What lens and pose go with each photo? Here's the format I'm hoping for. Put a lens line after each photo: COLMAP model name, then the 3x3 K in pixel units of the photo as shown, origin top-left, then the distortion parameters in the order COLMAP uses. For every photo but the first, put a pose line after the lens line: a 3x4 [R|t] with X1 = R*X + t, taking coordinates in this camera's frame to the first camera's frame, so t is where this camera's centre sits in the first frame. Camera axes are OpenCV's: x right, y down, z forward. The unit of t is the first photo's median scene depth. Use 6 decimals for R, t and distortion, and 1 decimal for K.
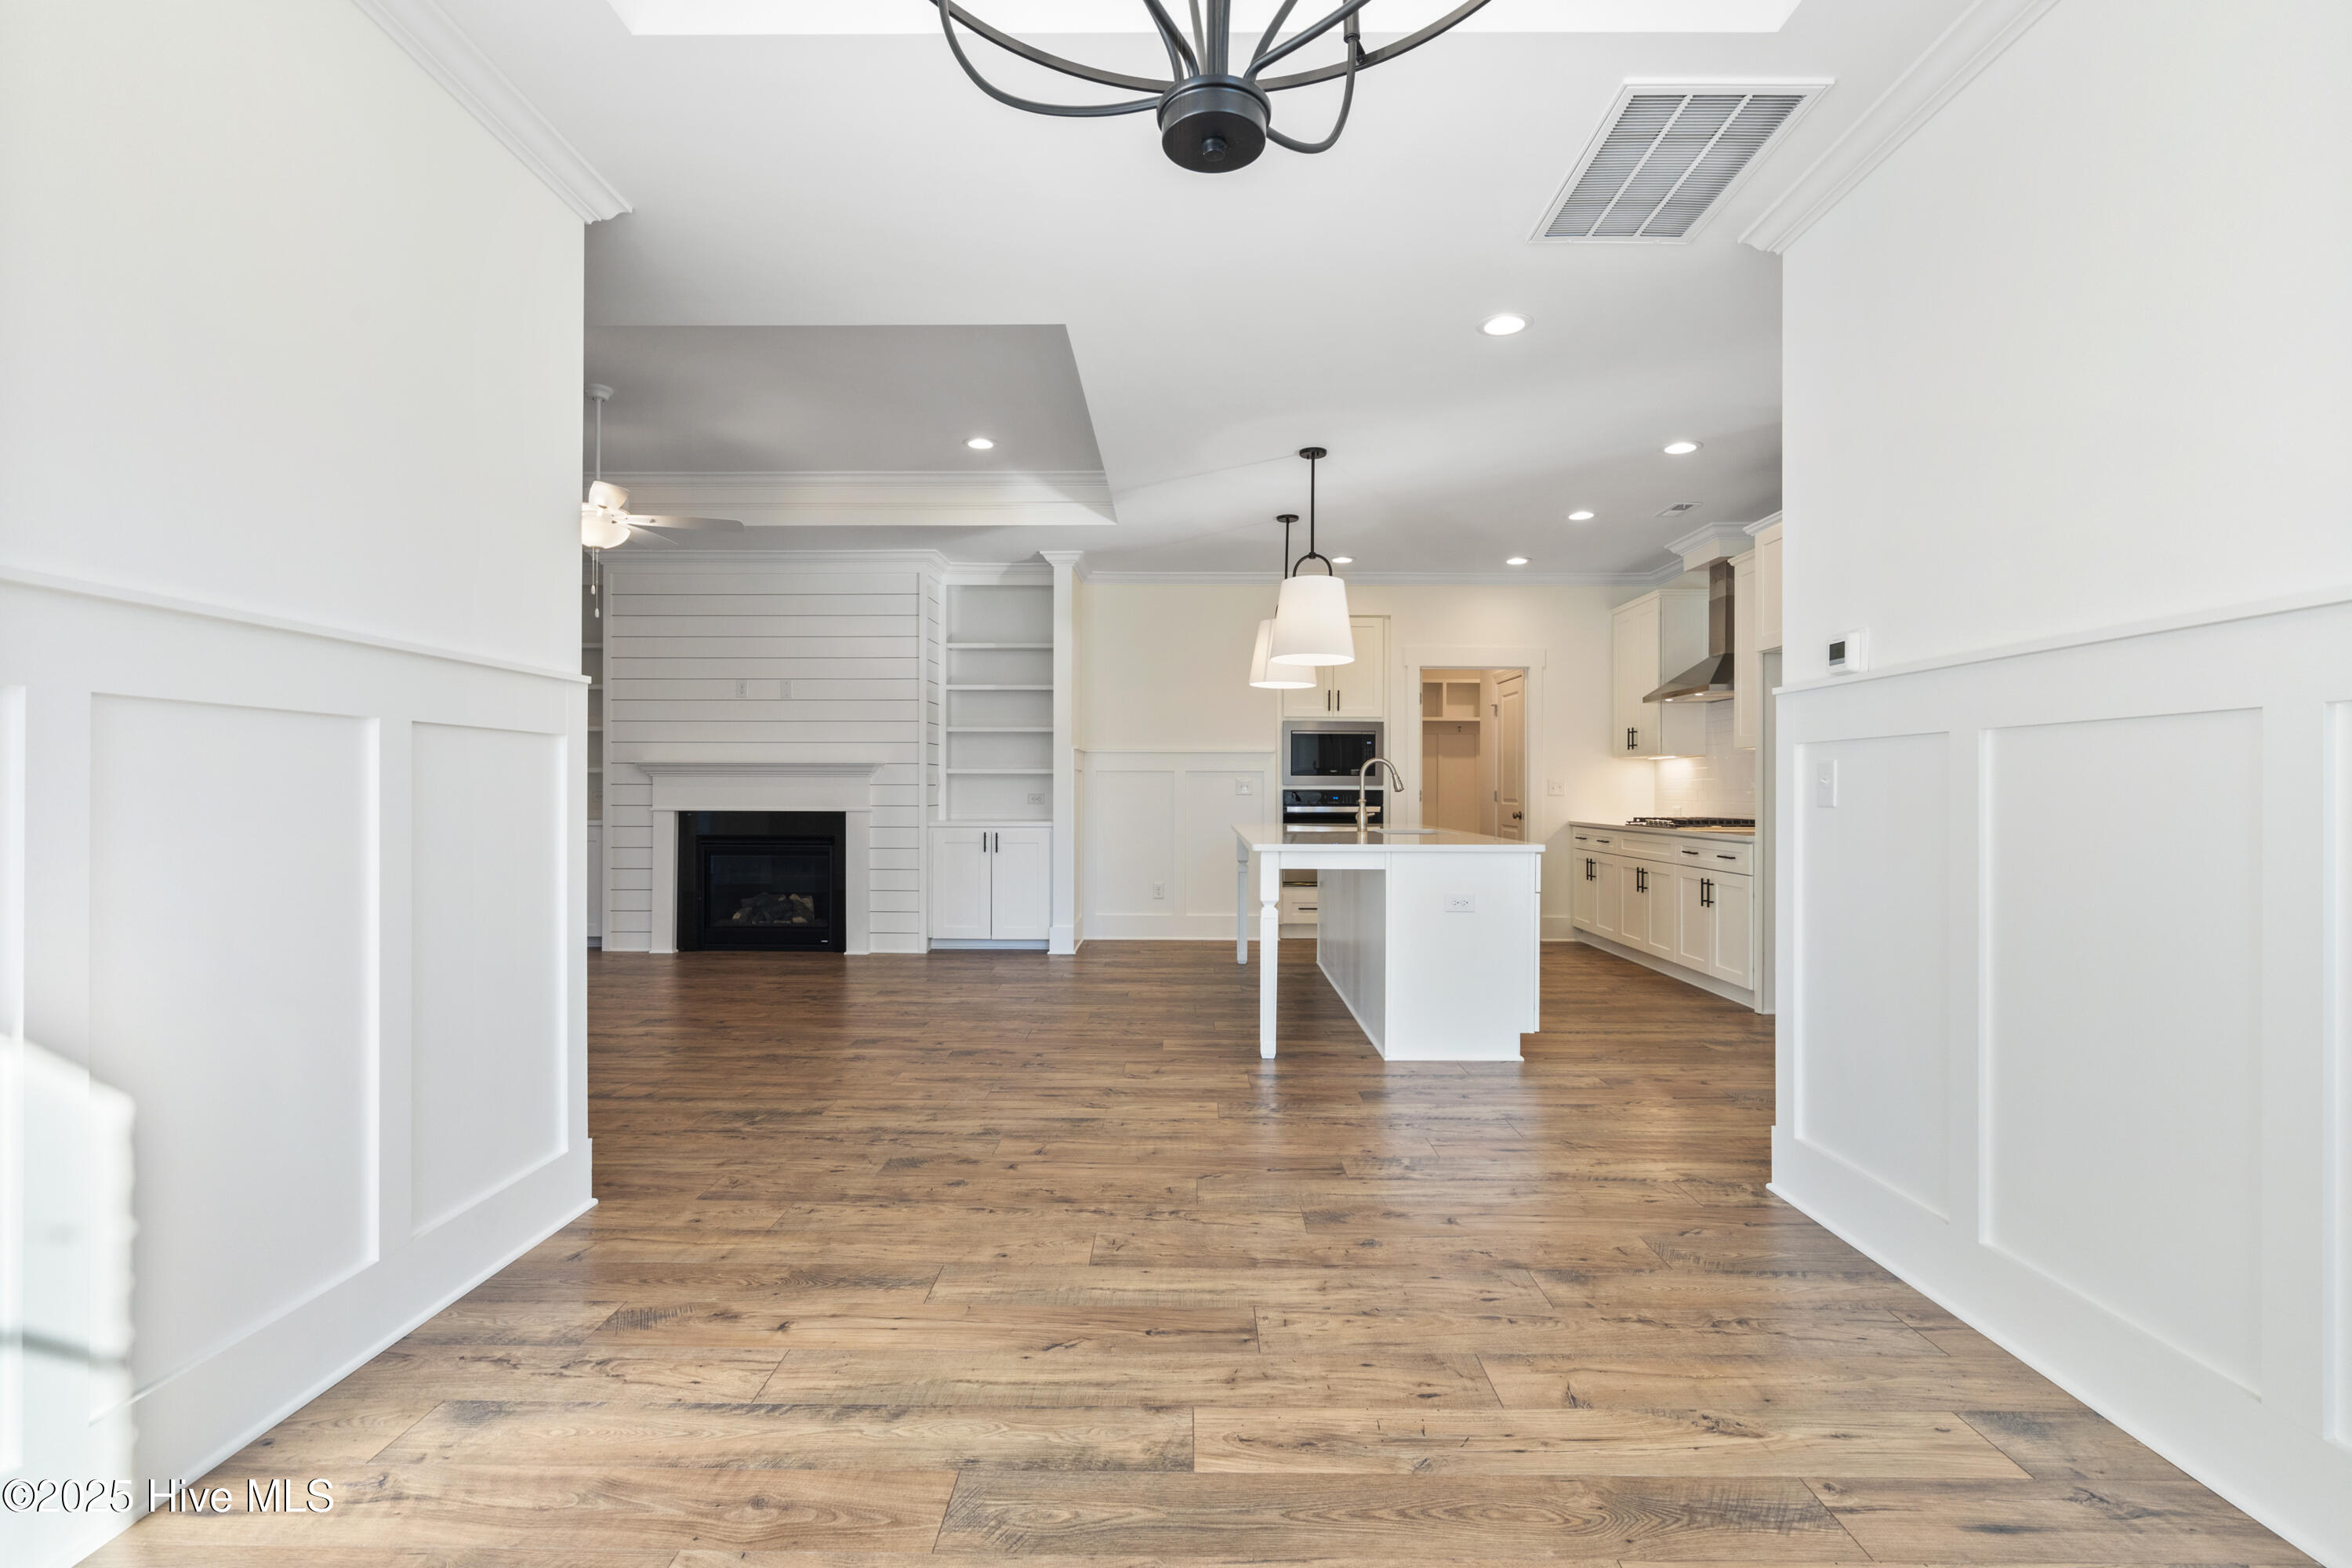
lens RADIAL K [[1060.4, 0, 1176.0], [0, 1060.4, 784.0], [0, 0, 1]] dist [0.001643, 0.000761]
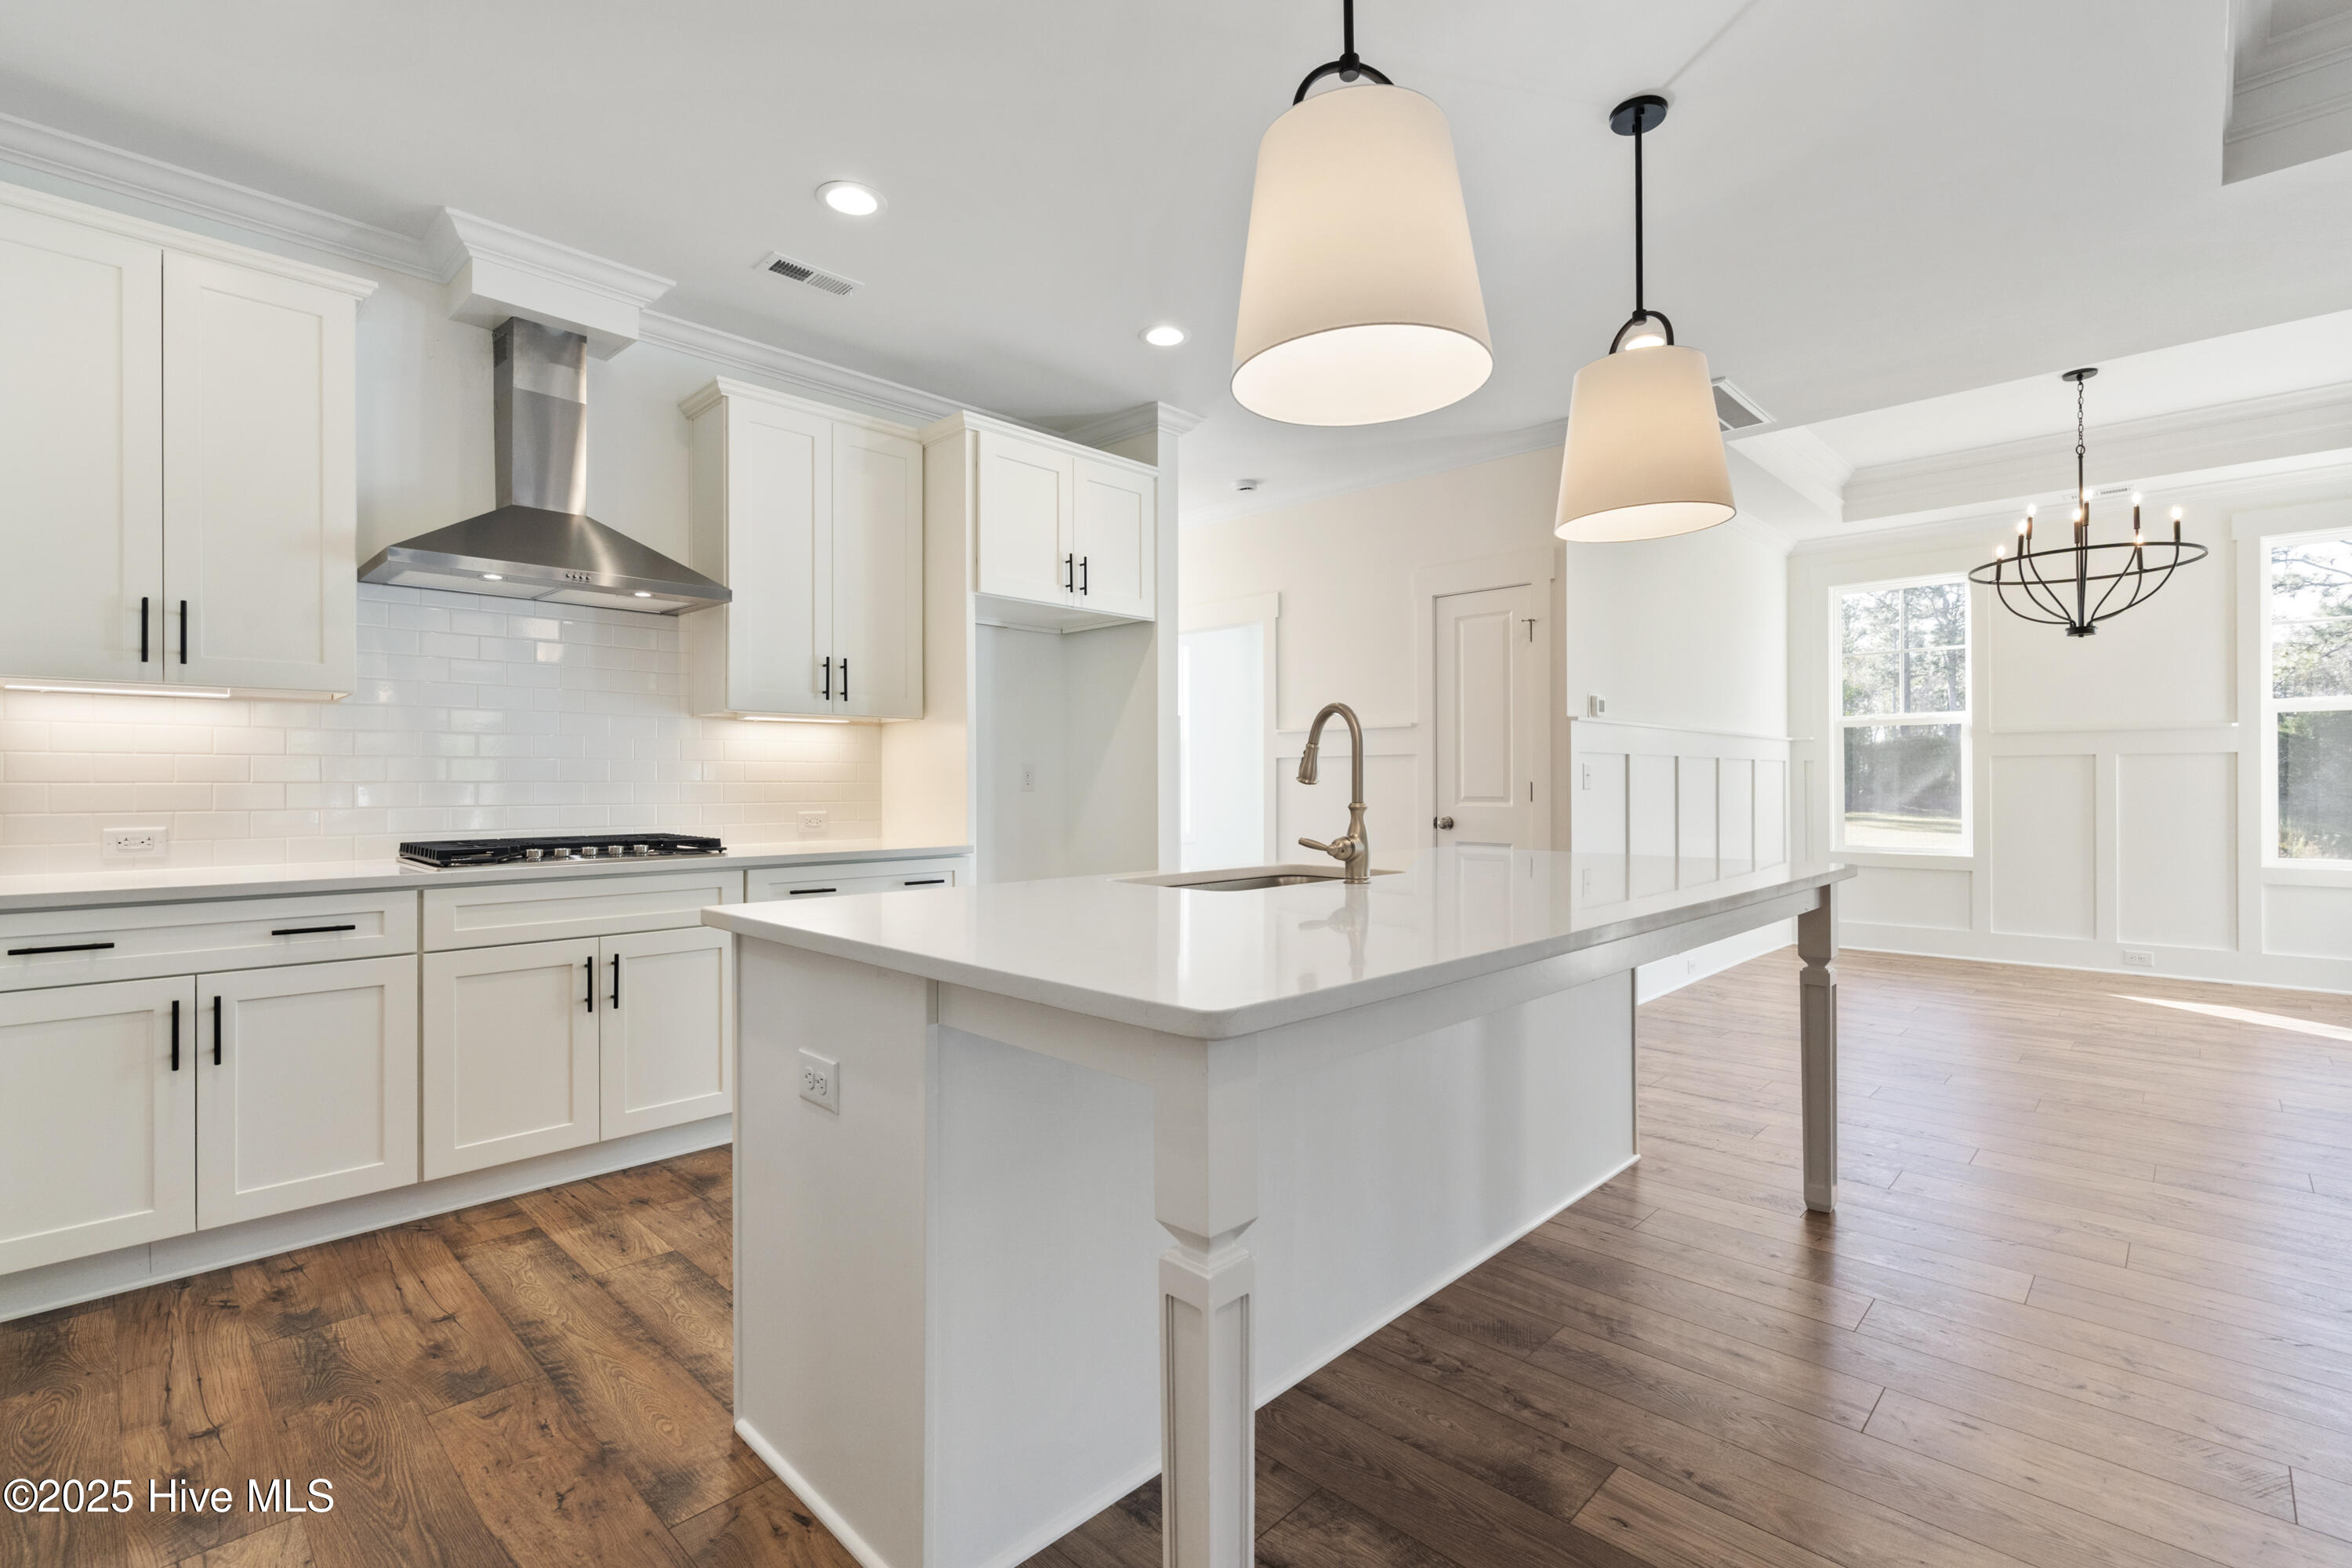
lens RADIAL K [[1061.6, 0, 1176.0], [0, 1061.6, 784.0], [0, 0, 1]] dist [-0.004120, 0.000752]
pose [[-0.724727, -0.001840, 0.689033, -0.041142], [-0.002546, 0.999997, -0.000008, 0.005289], [-0.689031, -0.001761, -0.724730, 1.059753]]
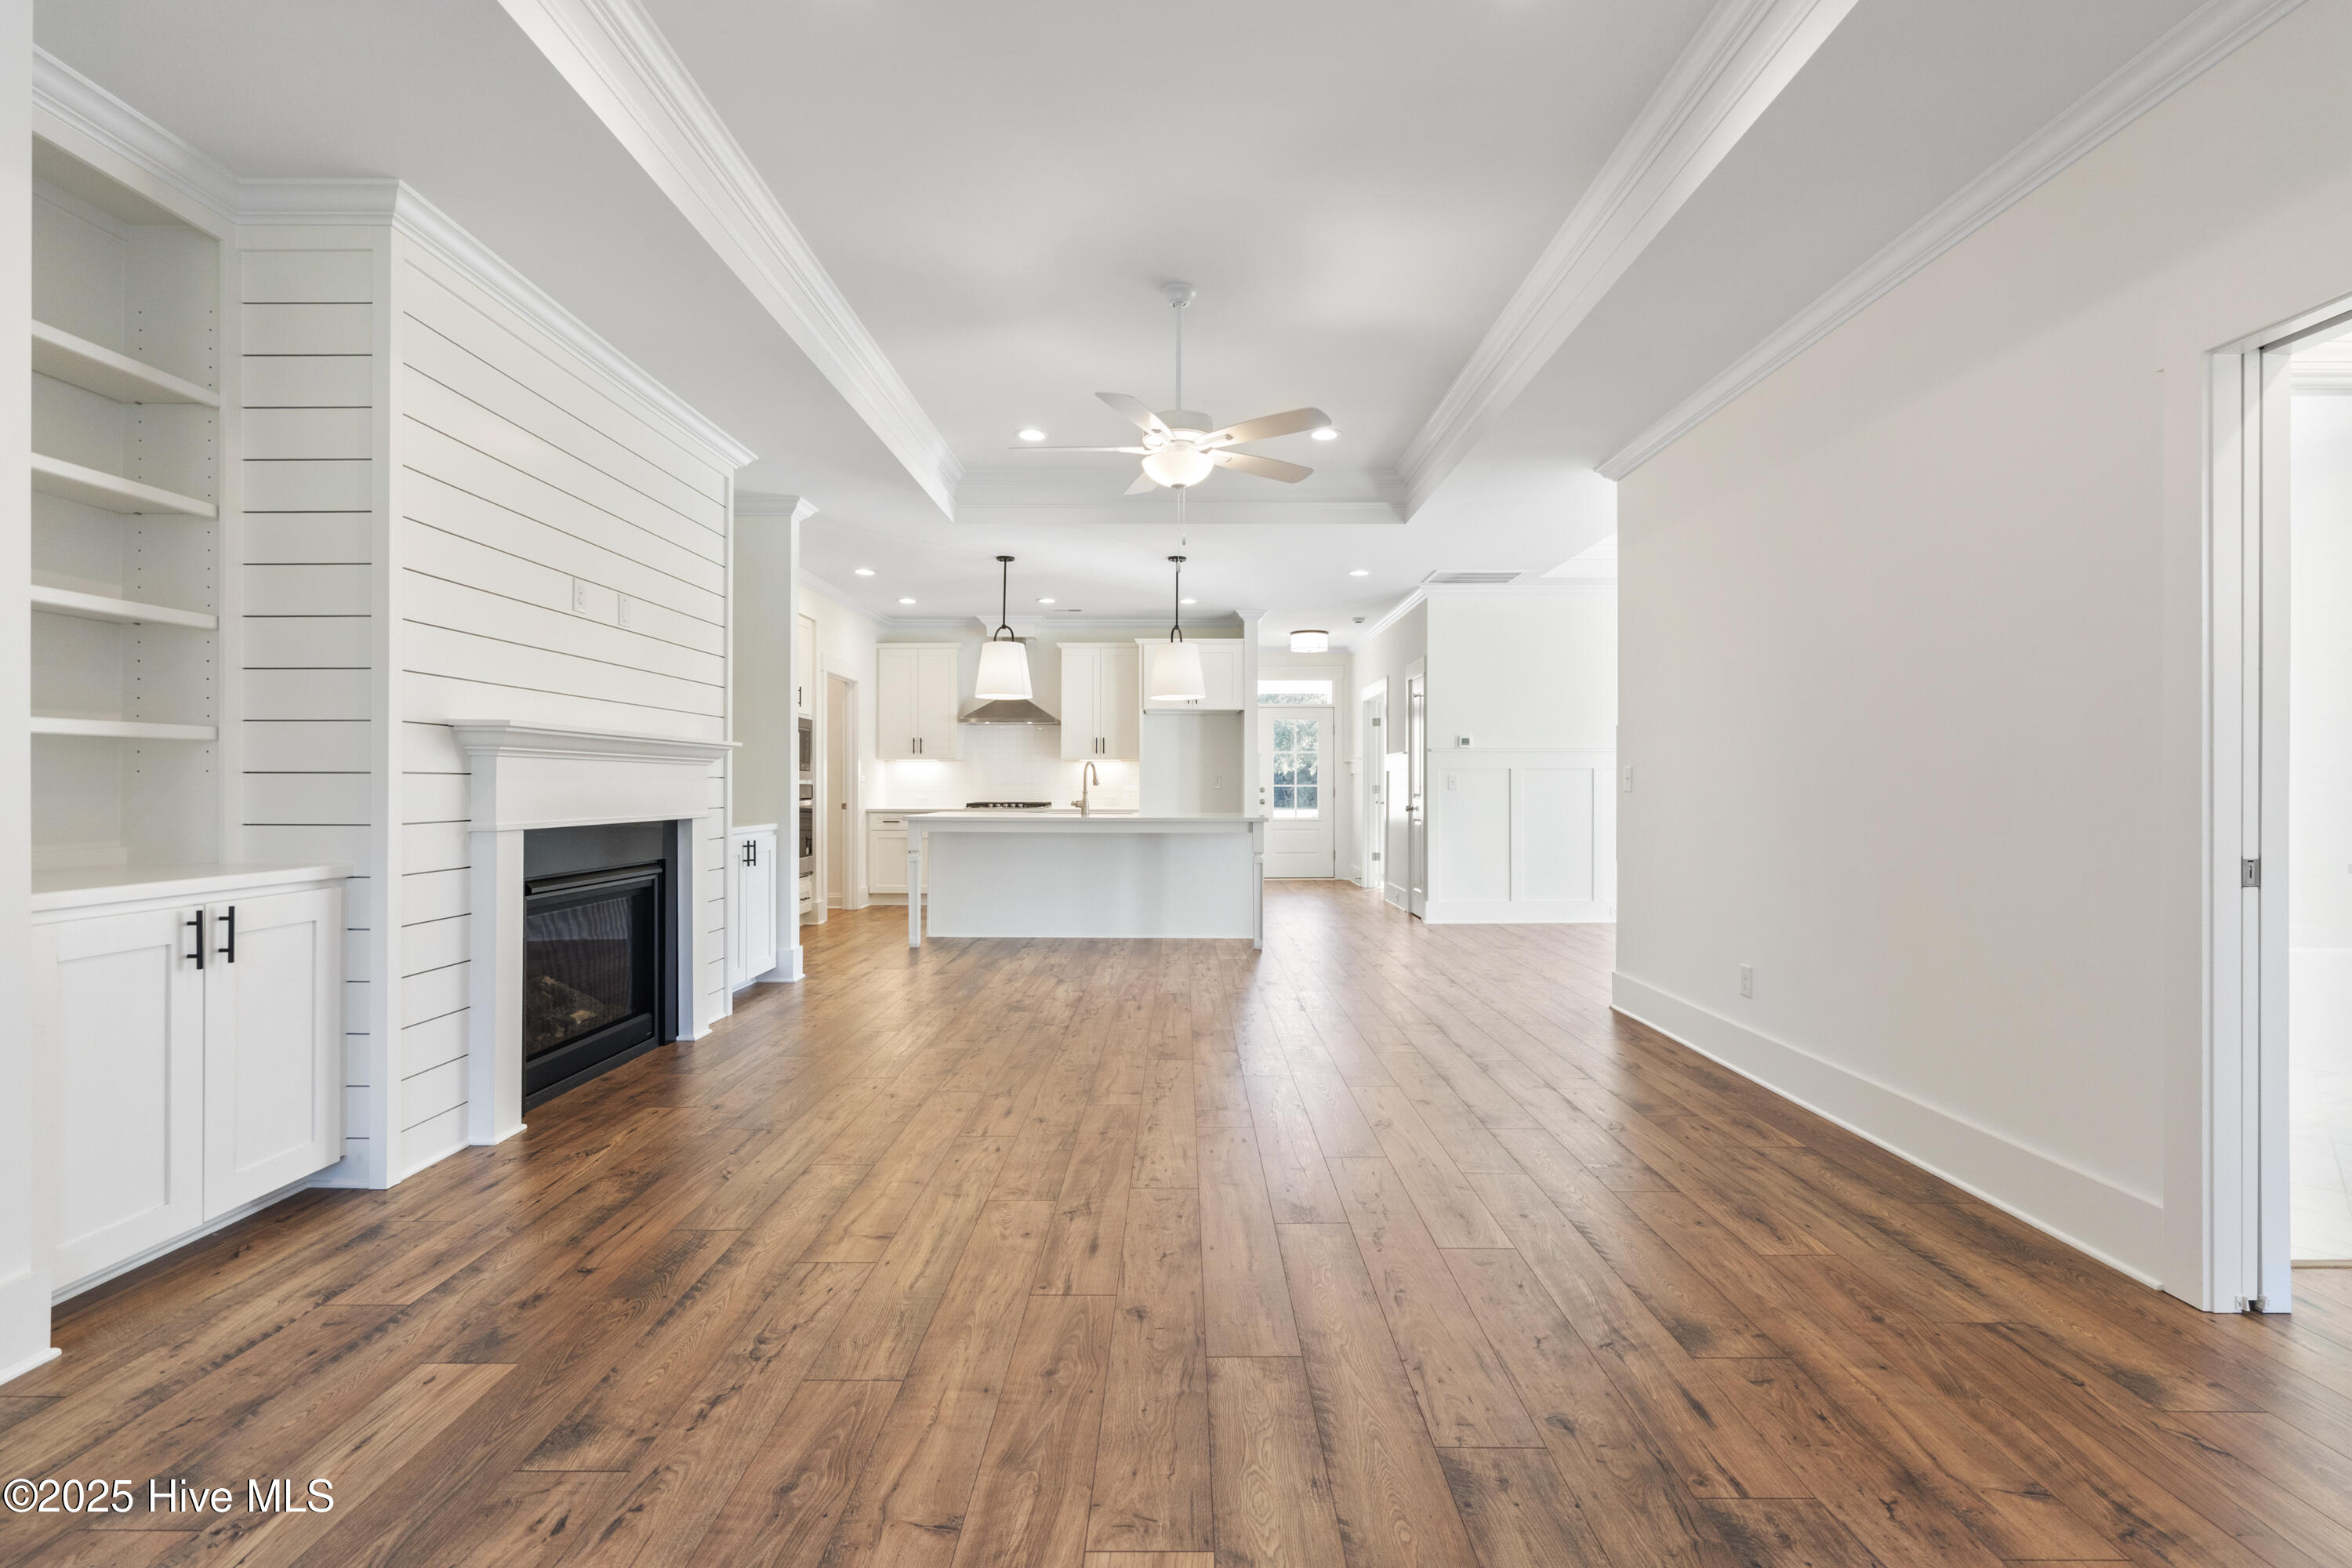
lens RADIAL K [[1054.2, 0, 1172.6], [0, 1054.2, 786.0], [0, 0, 1]] dist [-0.001697, 0.000368]
pose [[-0.003425, -0.002483, 0.999991, -0.942528], [-0.005259, 0.999983, 0.002465, 0.002863], [-0.999980, -0.005251, -0.003438, 0.702977]]
